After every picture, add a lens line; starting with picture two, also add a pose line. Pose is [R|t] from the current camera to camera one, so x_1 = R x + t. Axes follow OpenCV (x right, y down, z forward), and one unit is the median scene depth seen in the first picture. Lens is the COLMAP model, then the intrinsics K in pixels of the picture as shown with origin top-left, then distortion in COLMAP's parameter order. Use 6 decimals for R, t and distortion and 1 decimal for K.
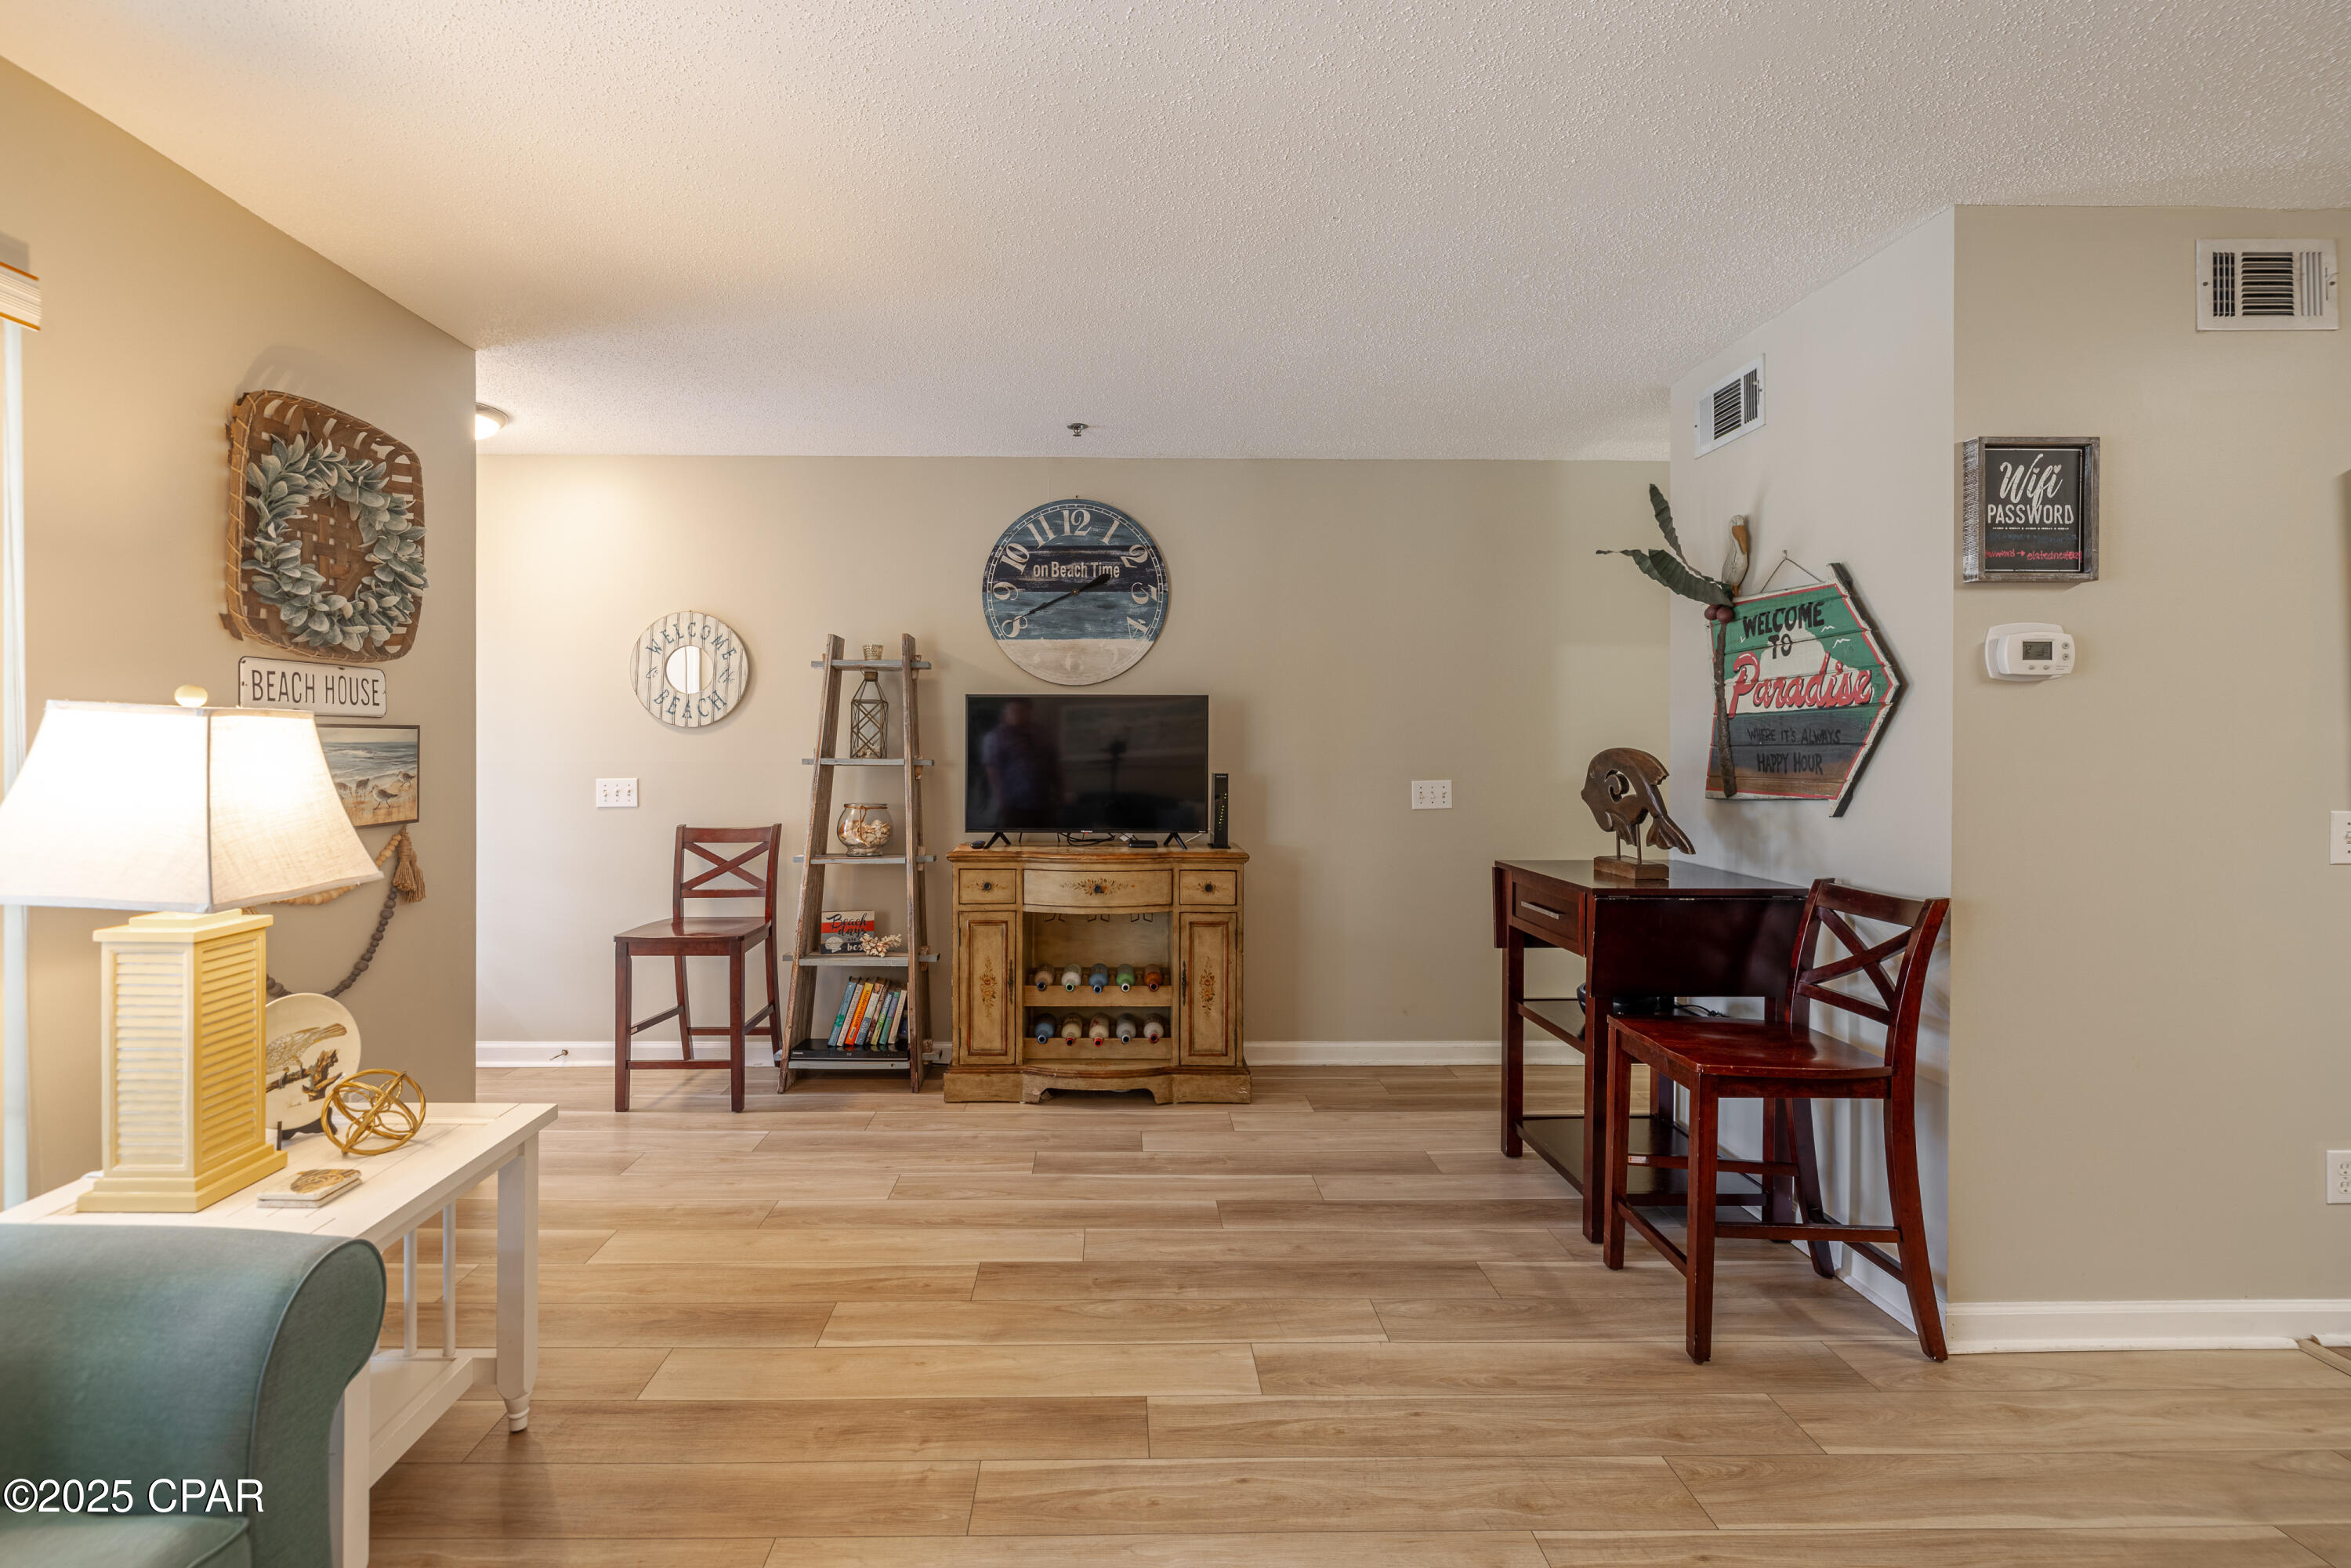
lens RADIAL K [[1048.2, 0, 1154.1], [0, 1048.2, 753.9], [0, 0, 1]] dist [-0.002170, -0.000258]
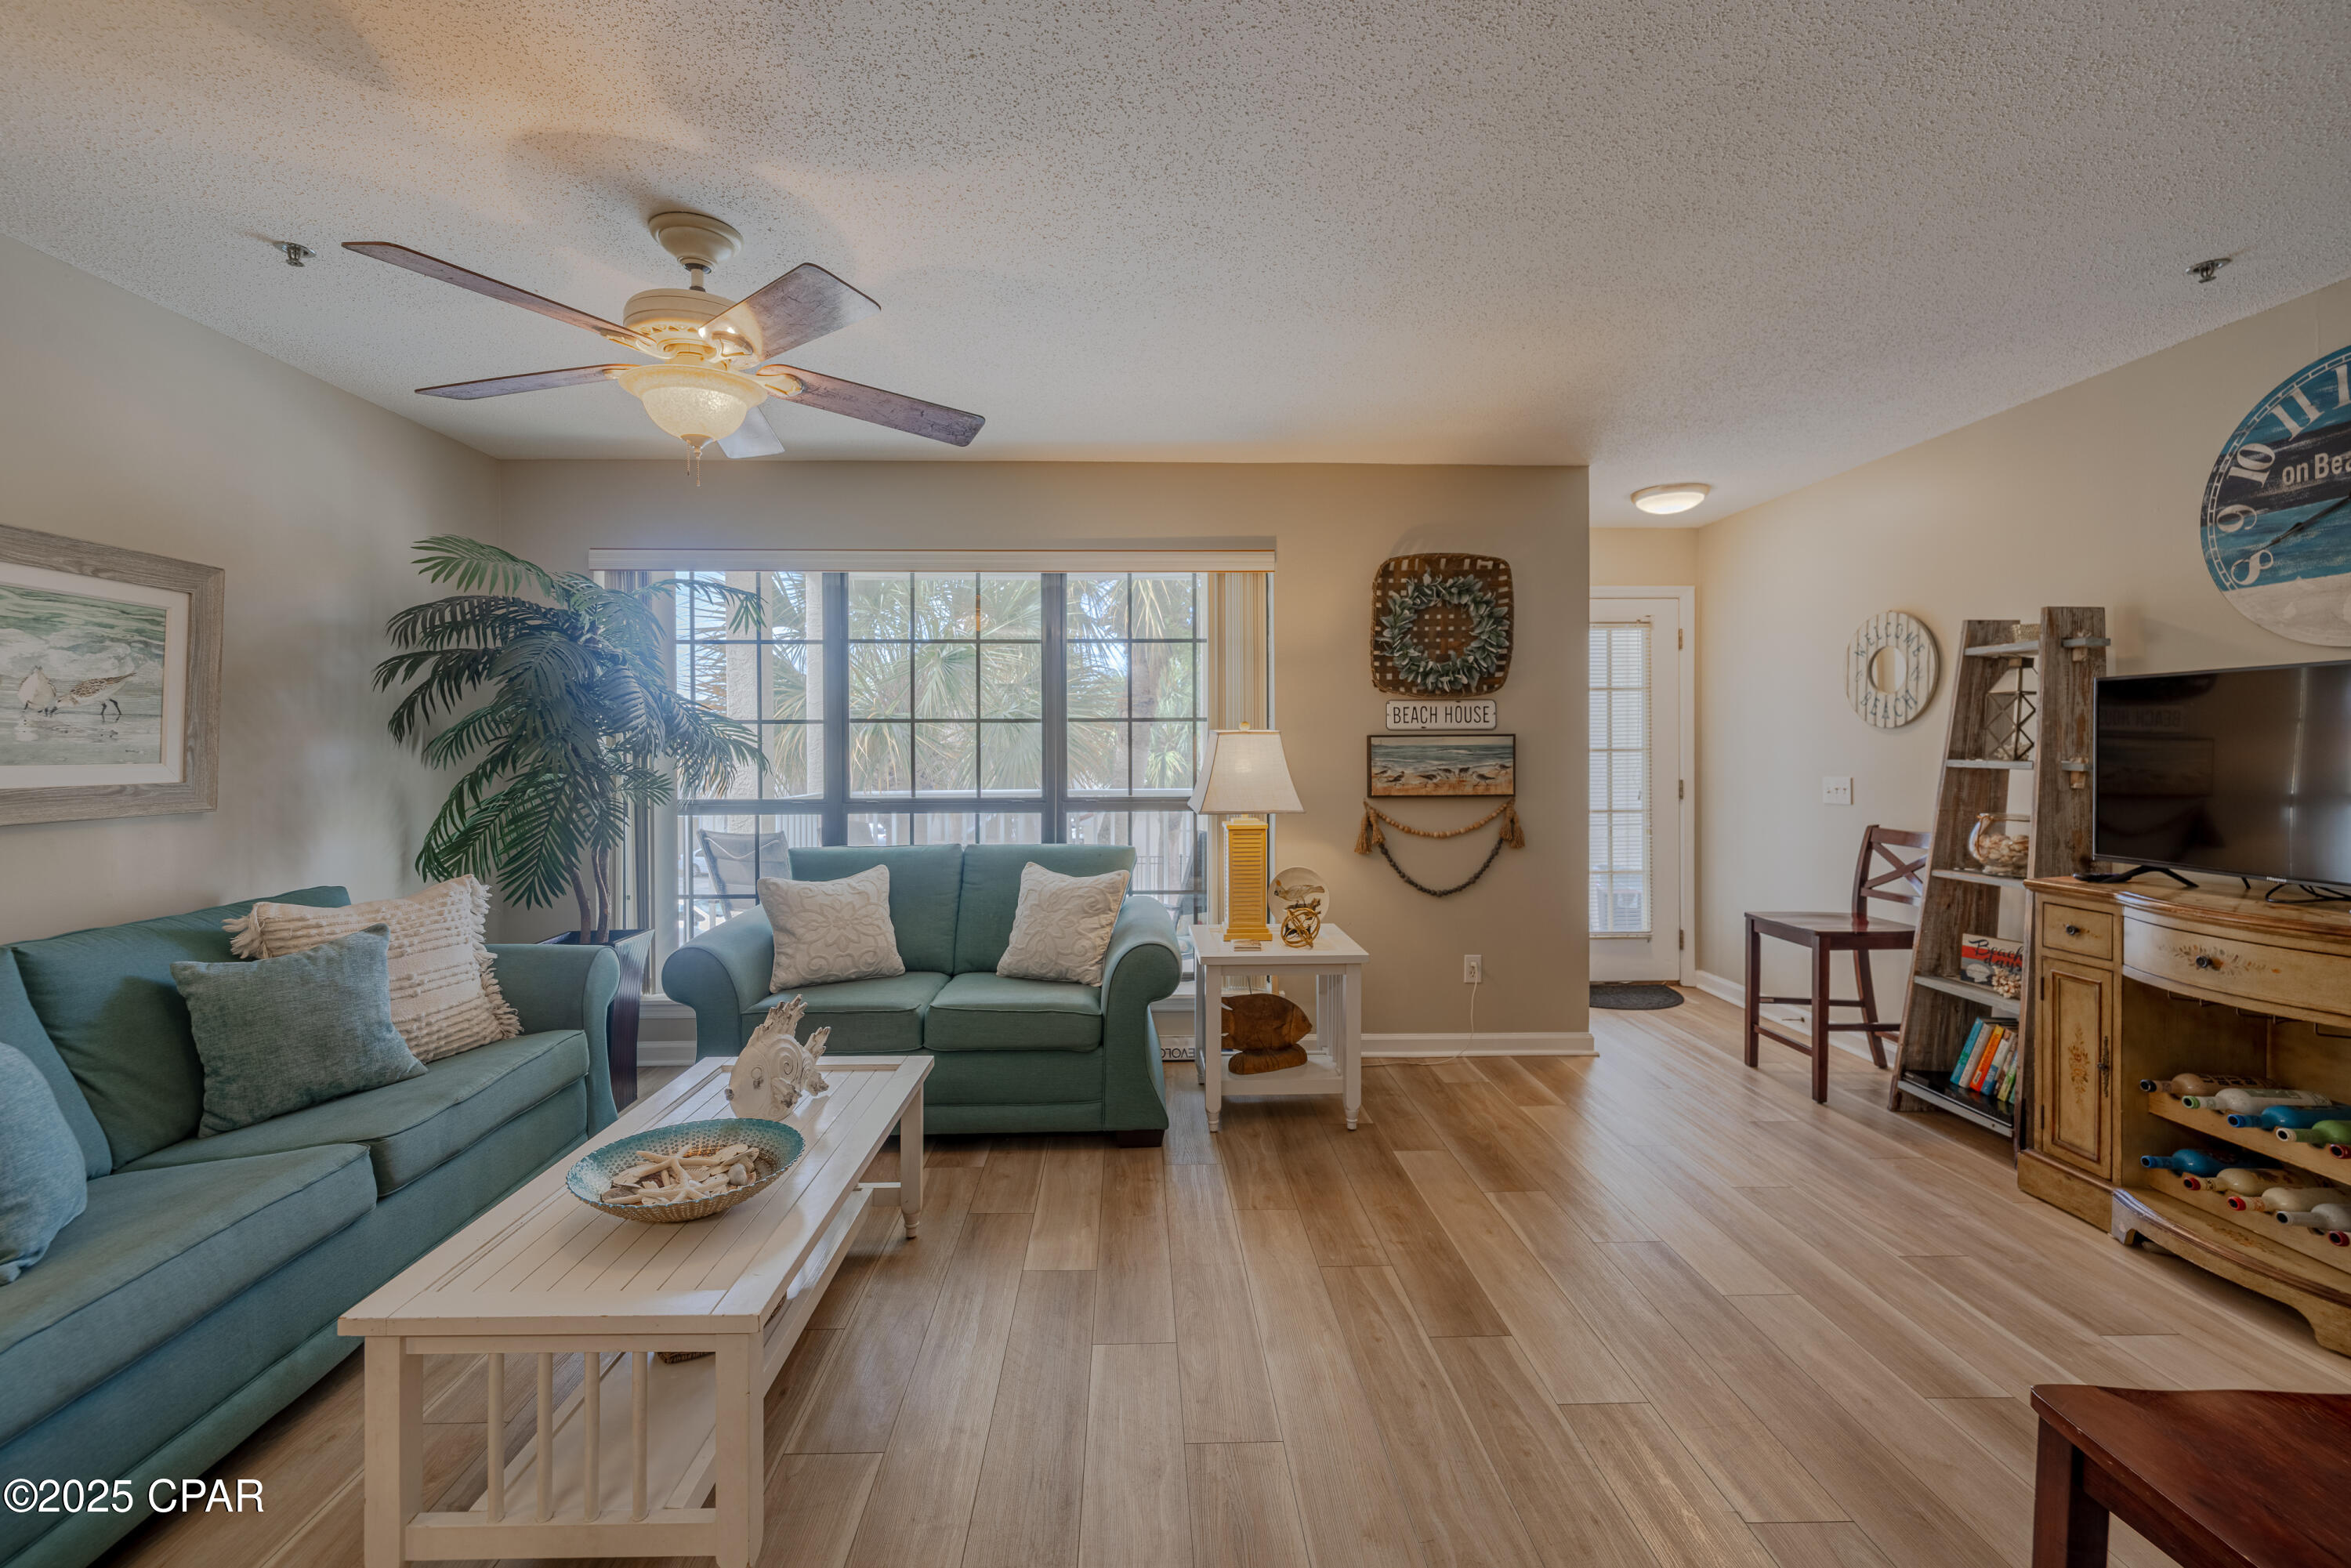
lens RADIAL K [[1004.3, 0, 1165.4], [0, 1004.3, 751.3], [0, 0, 1]] dist [0.000896, 0.000161]
pose [[0.018164, 0.002735, -0.999831, 0.531725], [-0.005614, 0.999981, 0.002634, -0.001720], [0.999819, 0.005565, 0.018179, 0.312322]]
